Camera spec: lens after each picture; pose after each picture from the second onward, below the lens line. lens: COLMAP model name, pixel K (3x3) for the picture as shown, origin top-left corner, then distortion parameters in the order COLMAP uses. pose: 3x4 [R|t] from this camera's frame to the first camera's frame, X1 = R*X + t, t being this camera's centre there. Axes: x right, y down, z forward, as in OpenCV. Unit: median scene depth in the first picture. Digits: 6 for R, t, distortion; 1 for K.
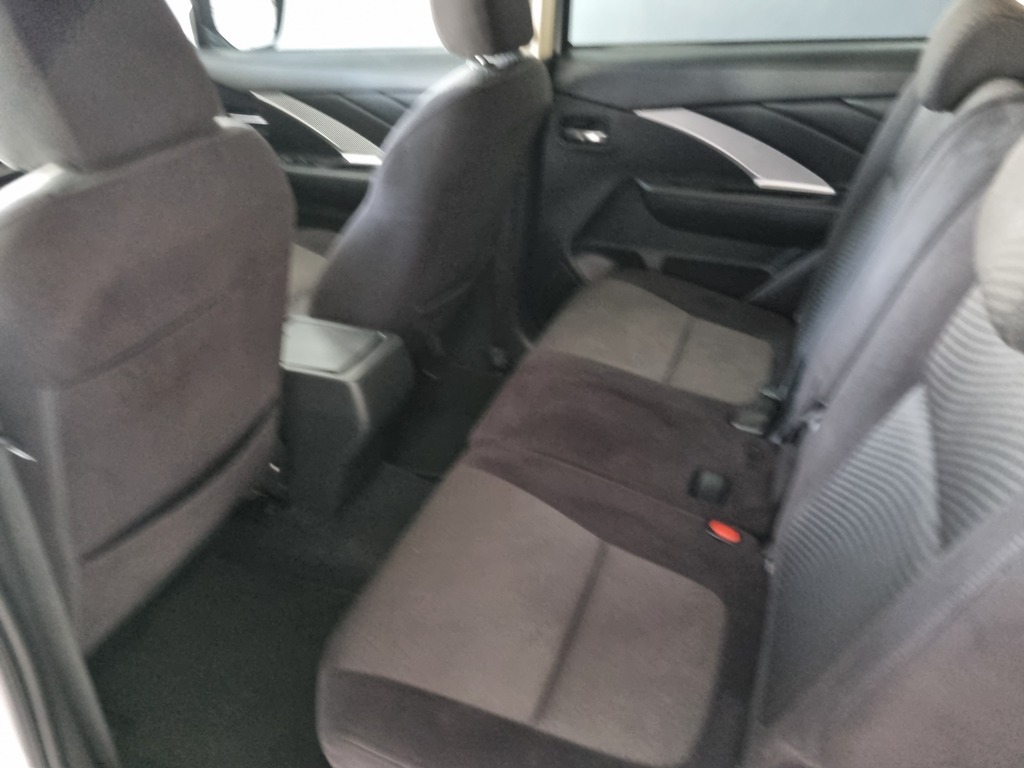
lens RADIAL K [[765.1, 0, 512.0], [0, 765.1, 384.0], [0, 0, 1]] dist [0.026143, -0.002103]
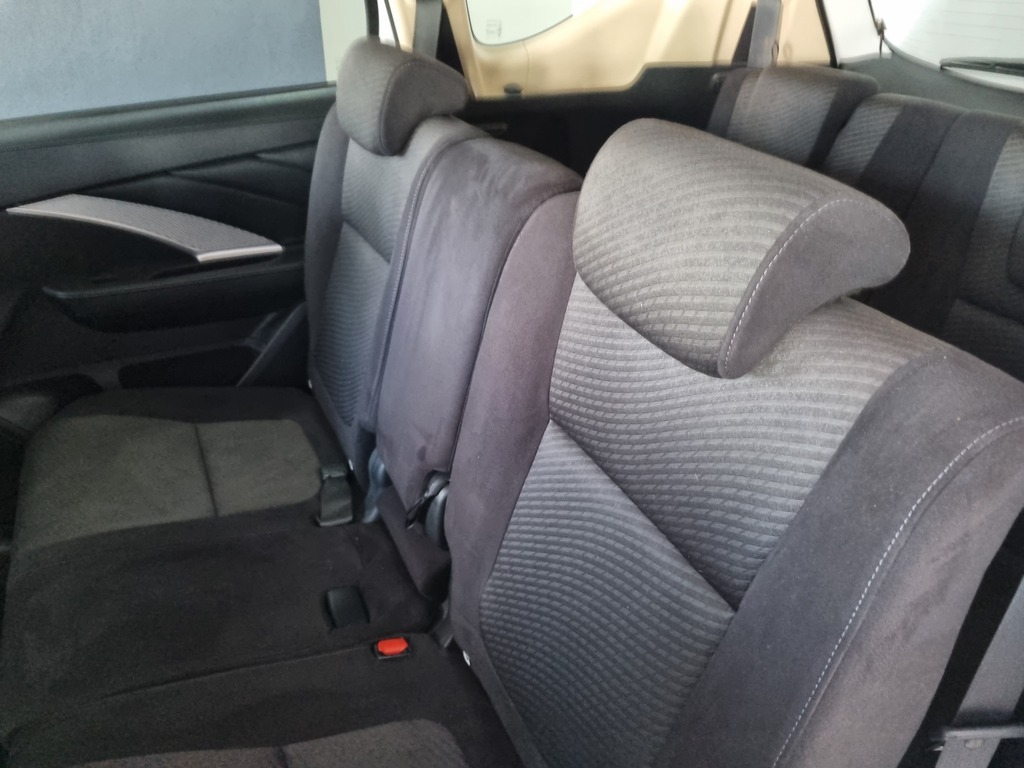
lens RADIAL K [[765.1, 0, 512.0], [0, 765.1, 384.0], [0, 0, 1]] dist [0.026143, -0.002103]
pose [[0.667954, -0.353639, 0.654811, -0.074955], [0.383873, 0.917517, 0.103938, -0.090590], [-0.637557, 0.181938, 0.748612, 0.149380]]
